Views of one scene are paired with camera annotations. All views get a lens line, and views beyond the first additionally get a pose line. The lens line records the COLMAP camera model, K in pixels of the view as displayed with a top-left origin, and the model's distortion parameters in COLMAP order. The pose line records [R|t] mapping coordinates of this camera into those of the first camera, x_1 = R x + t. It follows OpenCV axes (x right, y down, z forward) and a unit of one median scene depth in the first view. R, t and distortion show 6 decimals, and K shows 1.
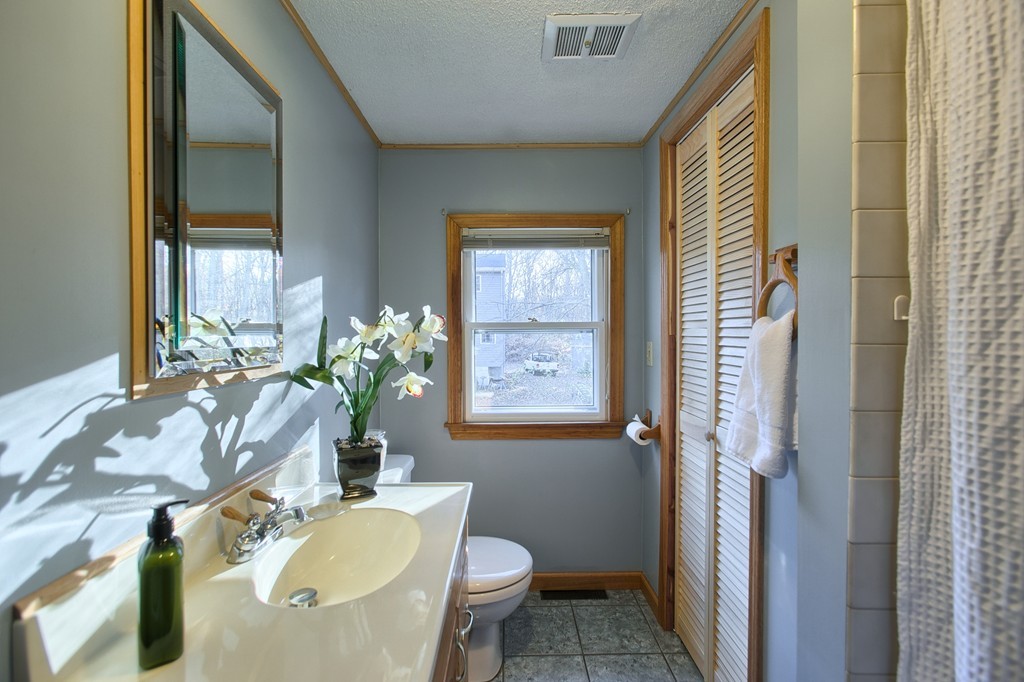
lens RADIAL K [[456.1, 0, 511.6], [0, 456.1, 339.1], [0, 0, 1]] dist [-0.018130, 0.009600]
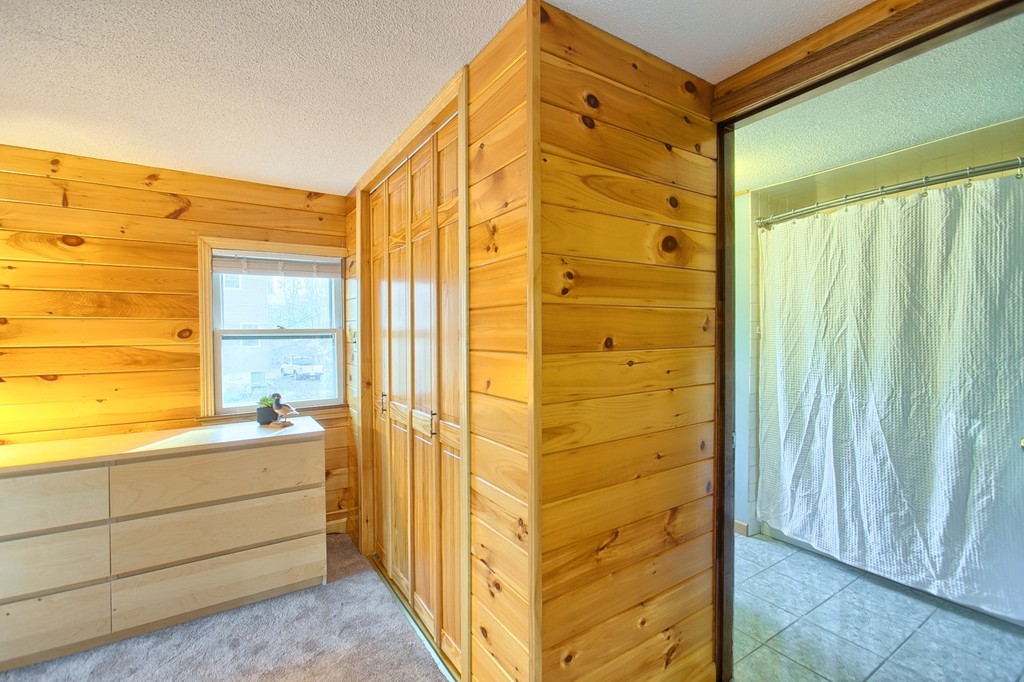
lens RADIAL K [[456.1, 0, 507.2], [0, 456.1, 337.1], [0, 0, 1]] dist [-0.018130, 0.009600]
pose [[0.848625, -0.002555, 0.528990, -1.467122], [0.006983, 0.999955, -0.006372, 0.000290], [-0.528950, 0.009102, 0.848604, -0.552400]]
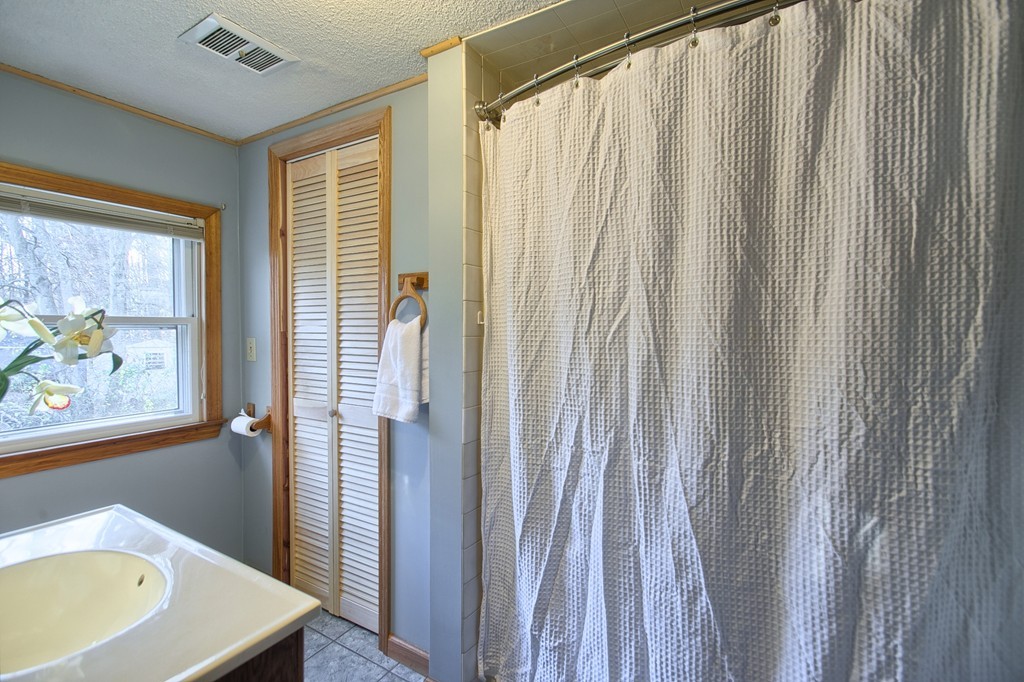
lens RADIAL K [[456.1, 0, 509.2], [0, 456.1, 337.7], [0, 0, 1]] dist [-0.018130, 0.009600]
pose [[0.519935, -0.012212, 0.854119, -0.380341], [0.007936, 0.999924, 0.009465, -0.000105], [-0.854169, 0.001857, 0.519992, -0.063891]]
